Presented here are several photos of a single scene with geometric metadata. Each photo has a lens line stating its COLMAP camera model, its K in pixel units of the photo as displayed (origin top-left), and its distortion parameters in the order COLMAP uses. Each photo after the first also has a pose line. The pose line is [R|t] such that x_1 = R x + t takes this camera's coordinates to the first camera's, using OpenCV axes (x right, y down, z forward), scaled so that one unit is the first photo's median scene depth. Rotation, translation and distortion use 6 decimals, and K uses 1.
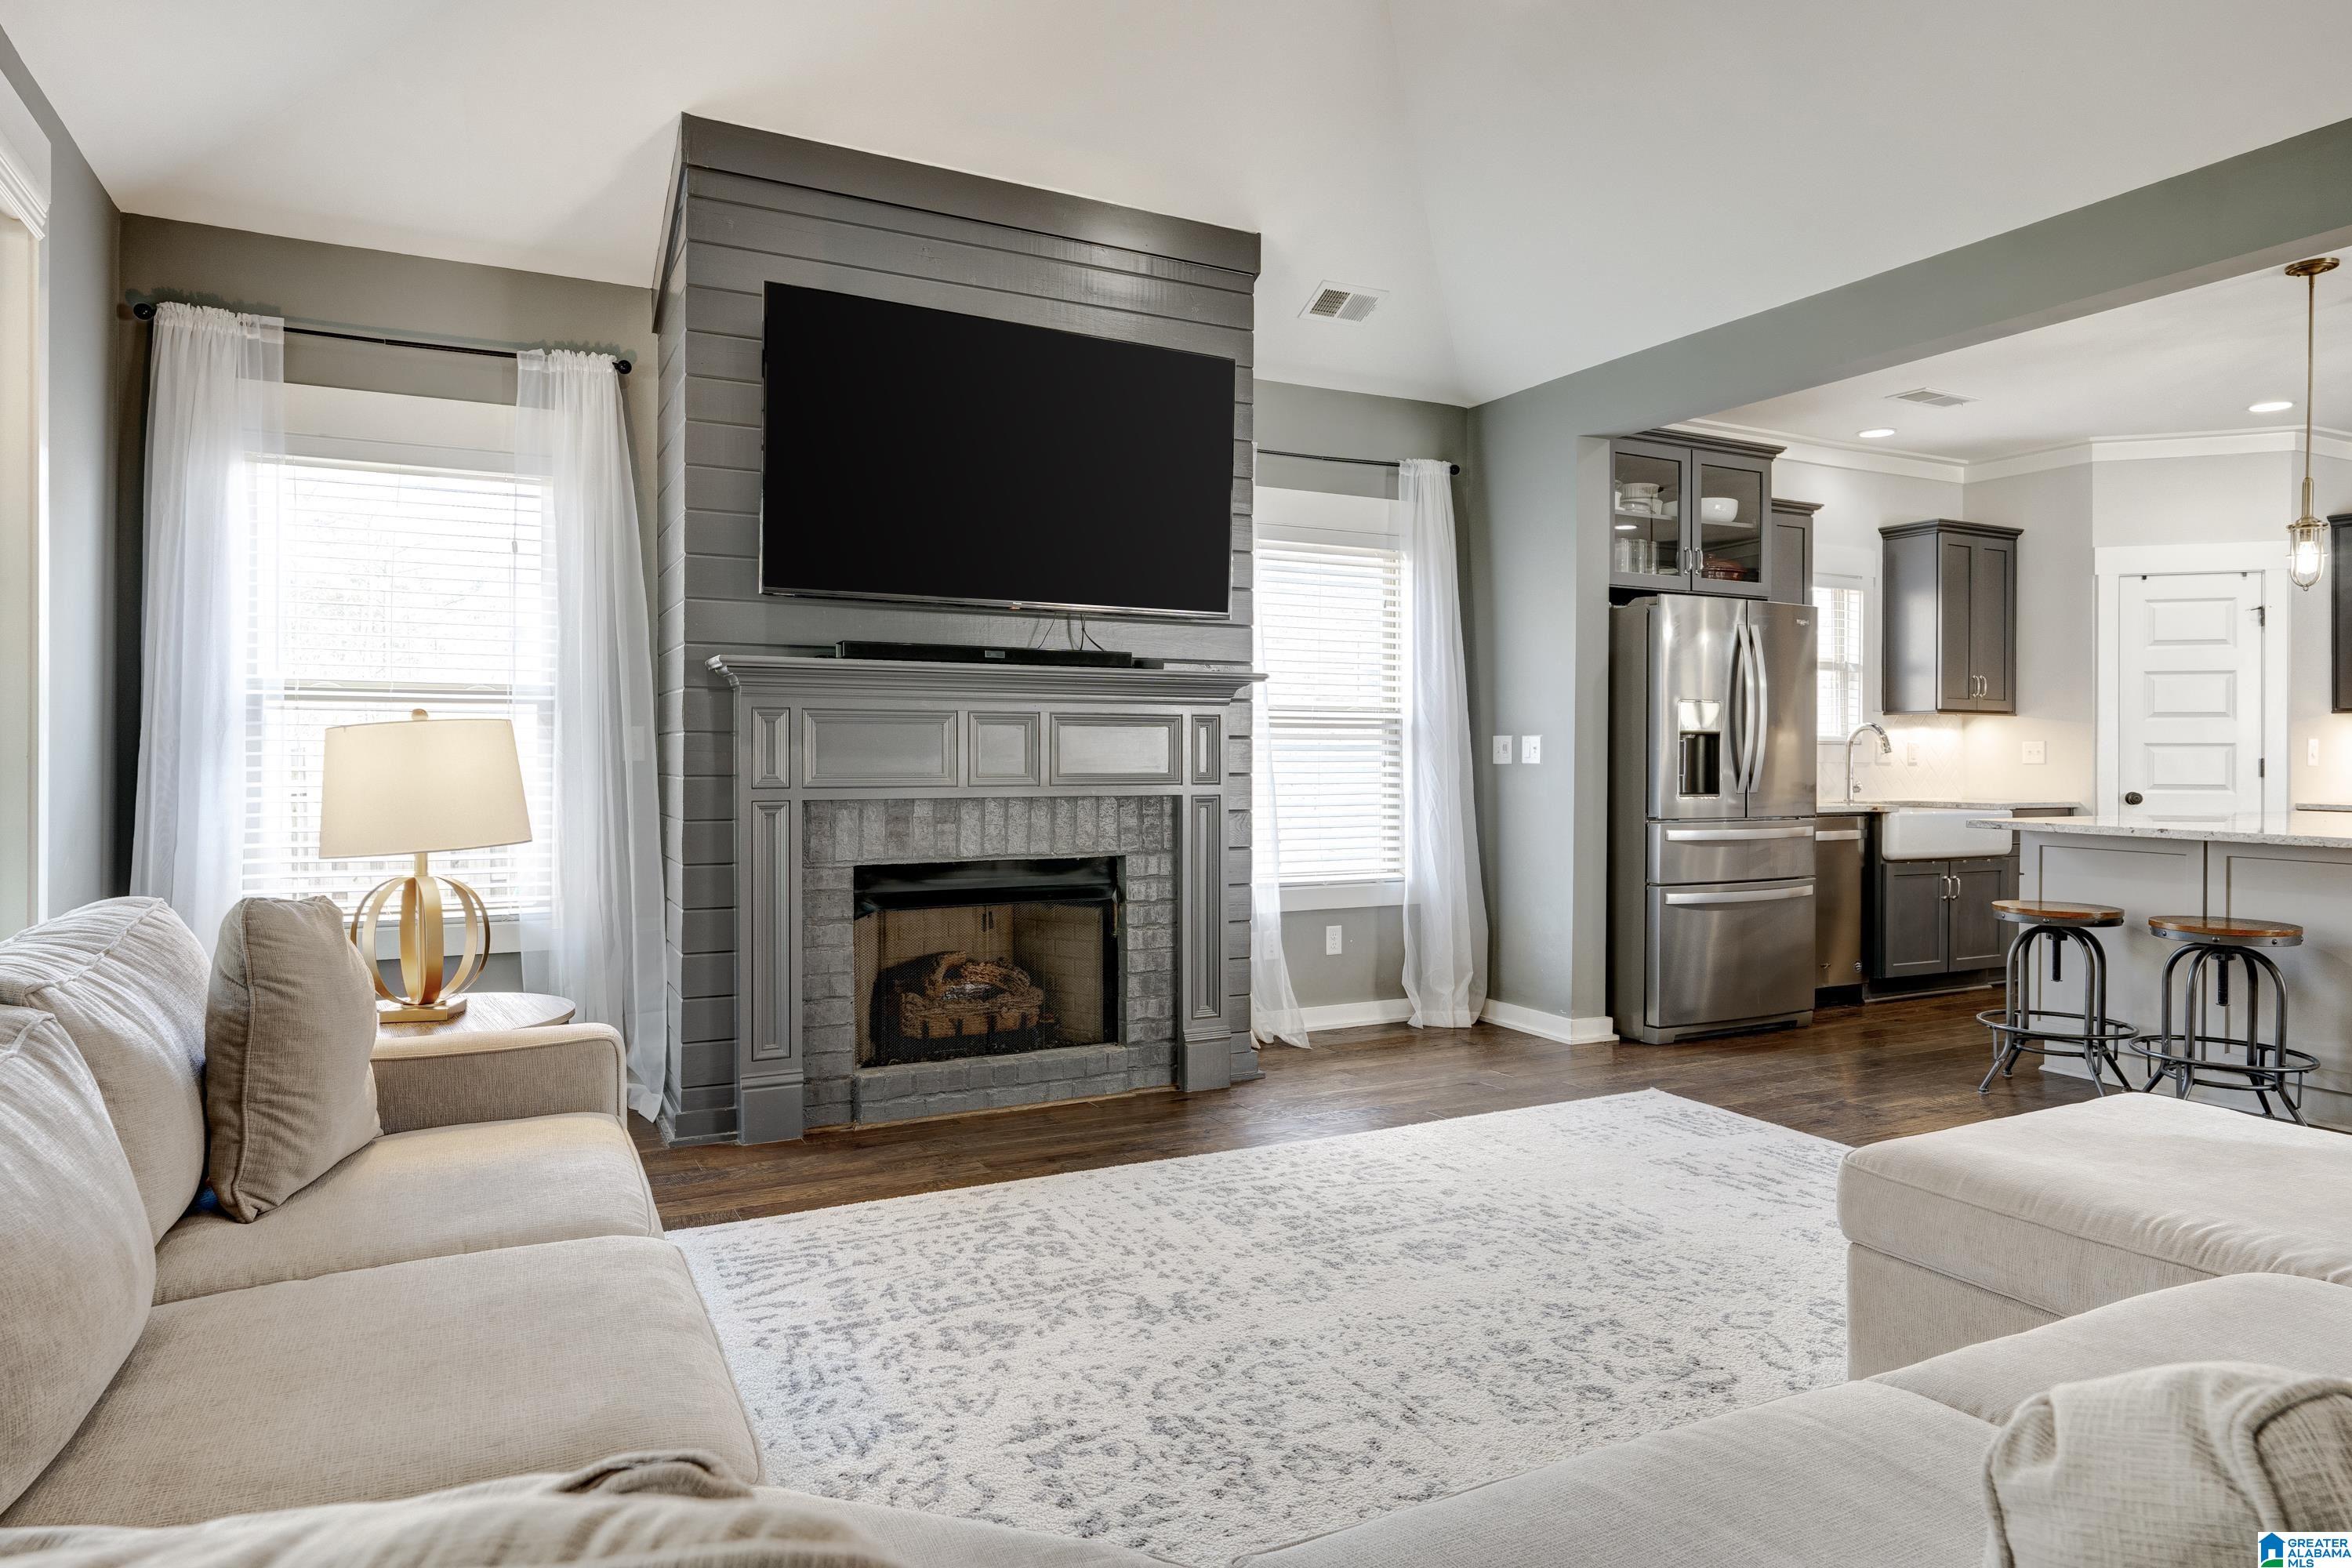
lens RADIAL K [[1422.8, 0, 1177.6], [0, 1422.8, 753.8], [0, 0, 1]] dist [-0.012434, -0.001801]
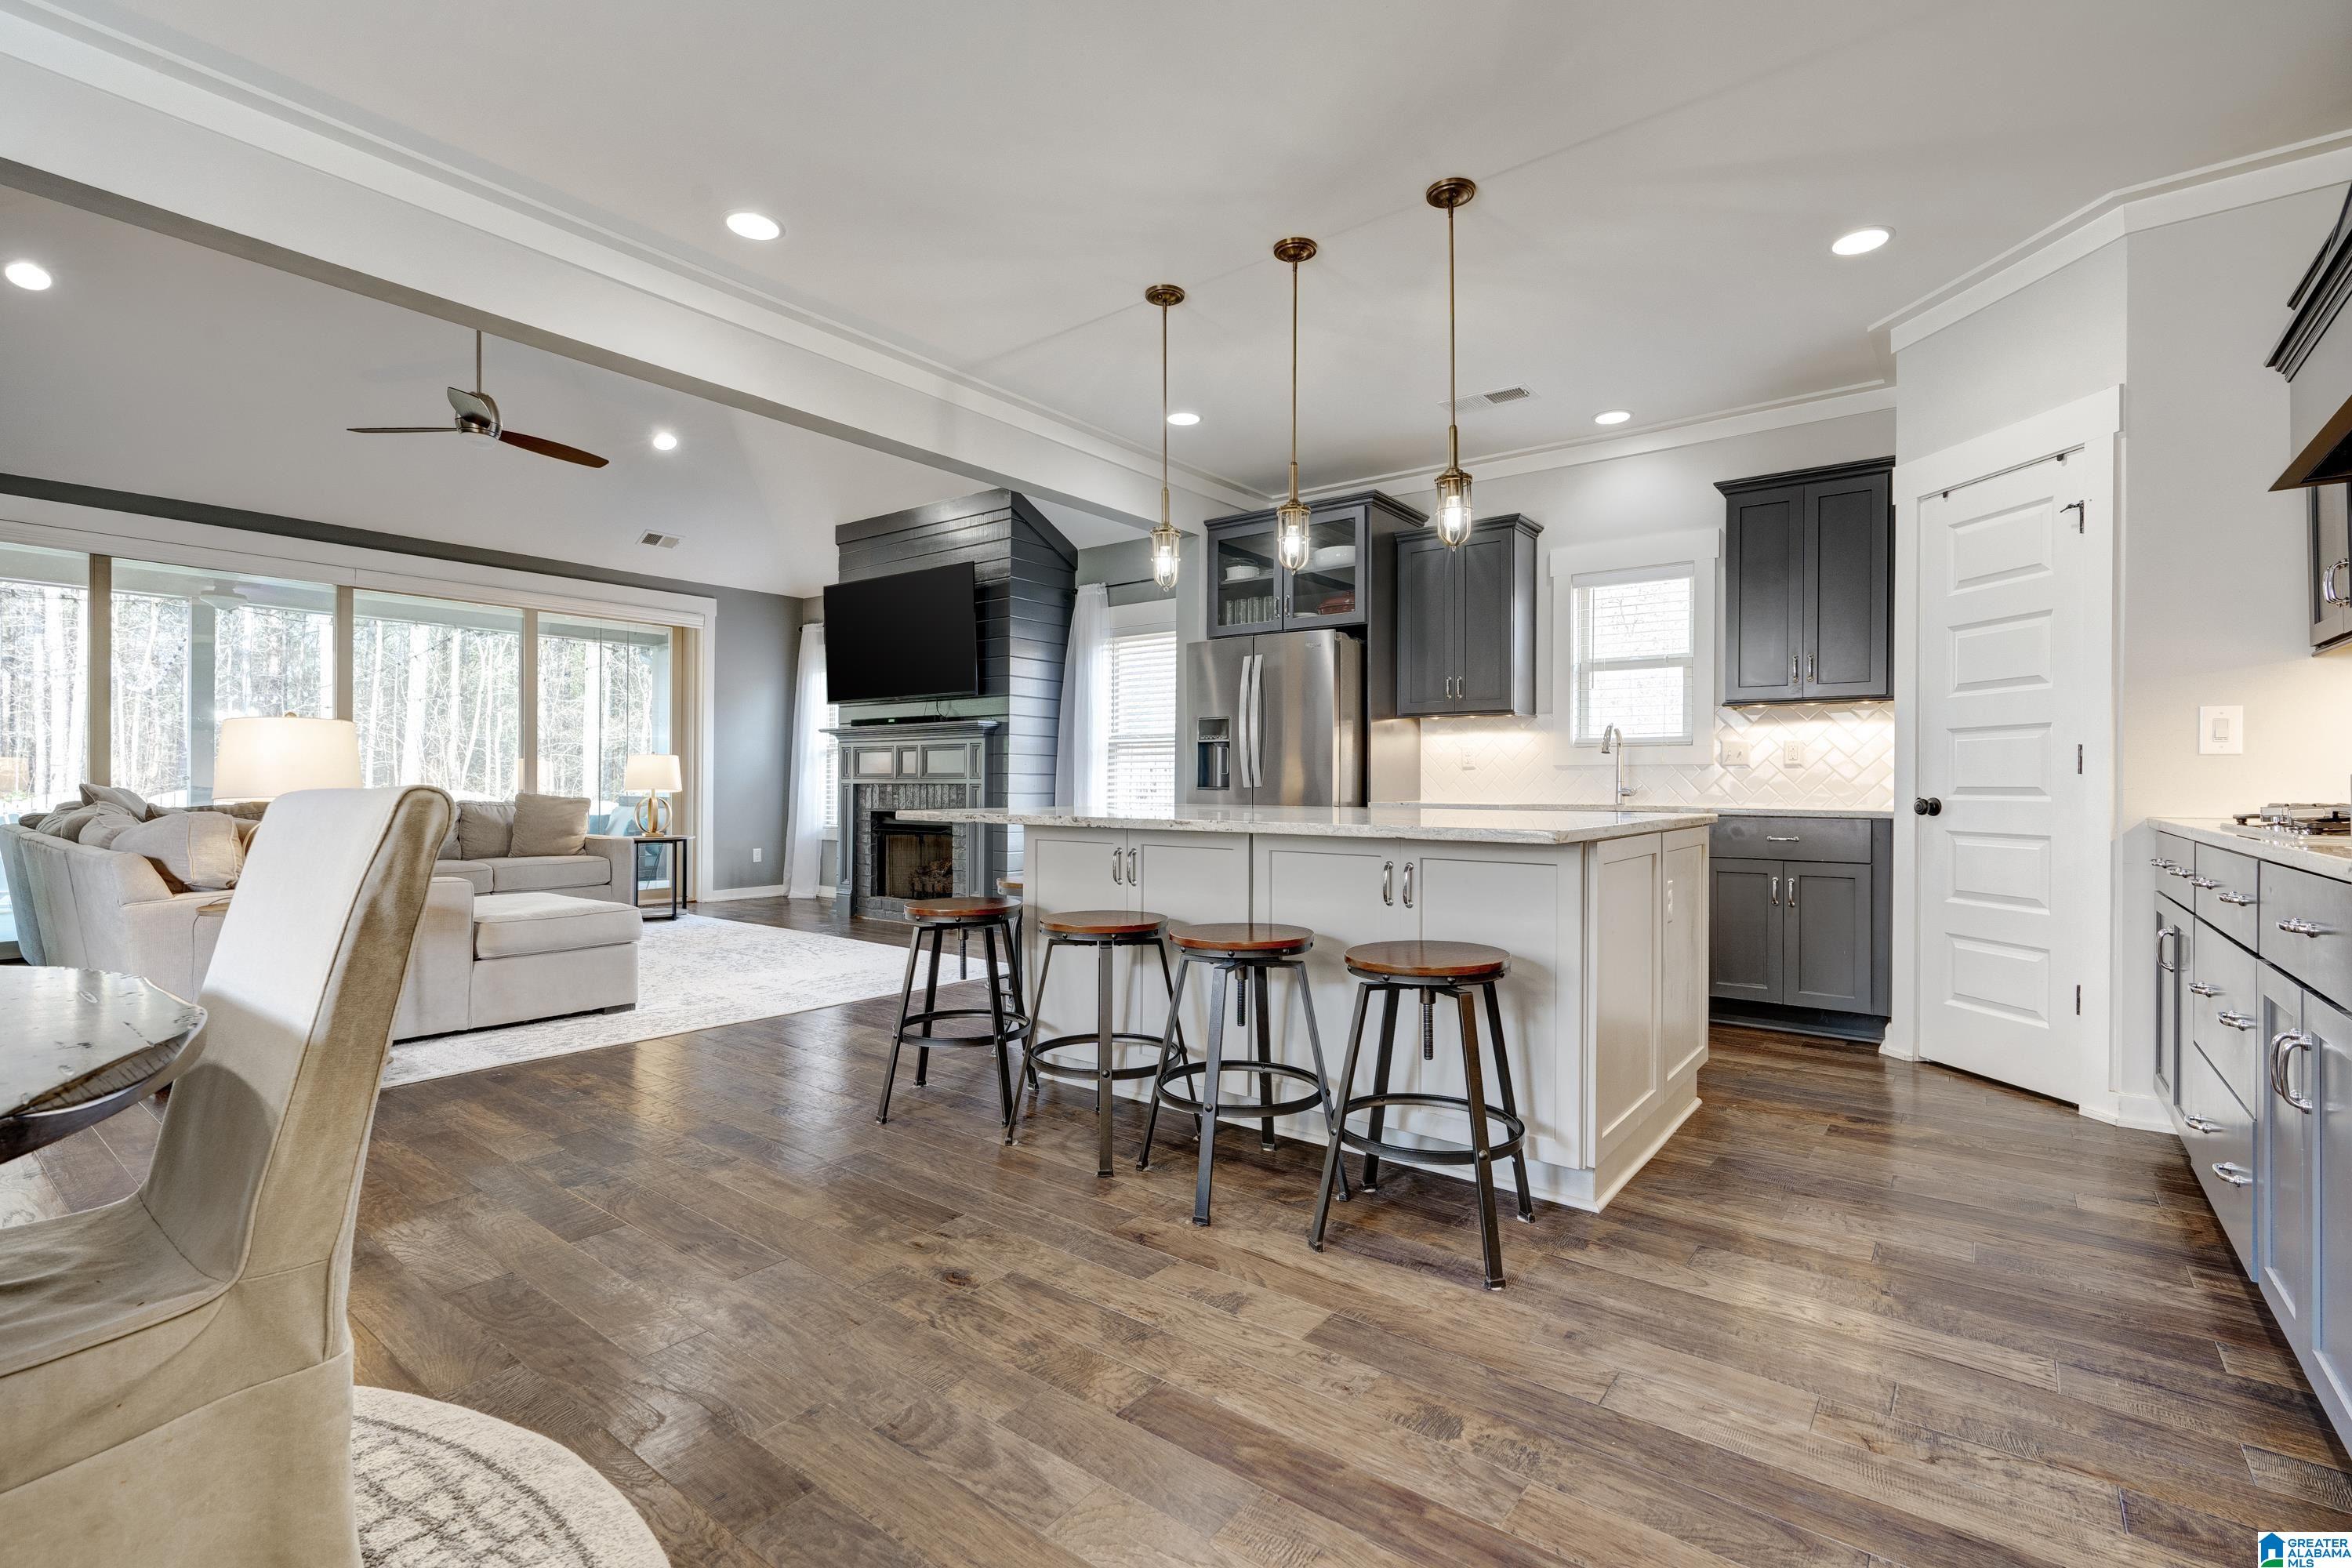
lens RADIAL K [[1073.0, 0, 1169.9], [0, 1073.0, 774.5], [0, 0, 1]] dist [-0.008120, 0.004585]
pose [[0.420862, -0.009701, -0.907073, 1.813882], [-0.002467, 0.999927, -0.011839, 0.040767], [0.907122, 0.007220, 0.420807, 0.767419]]
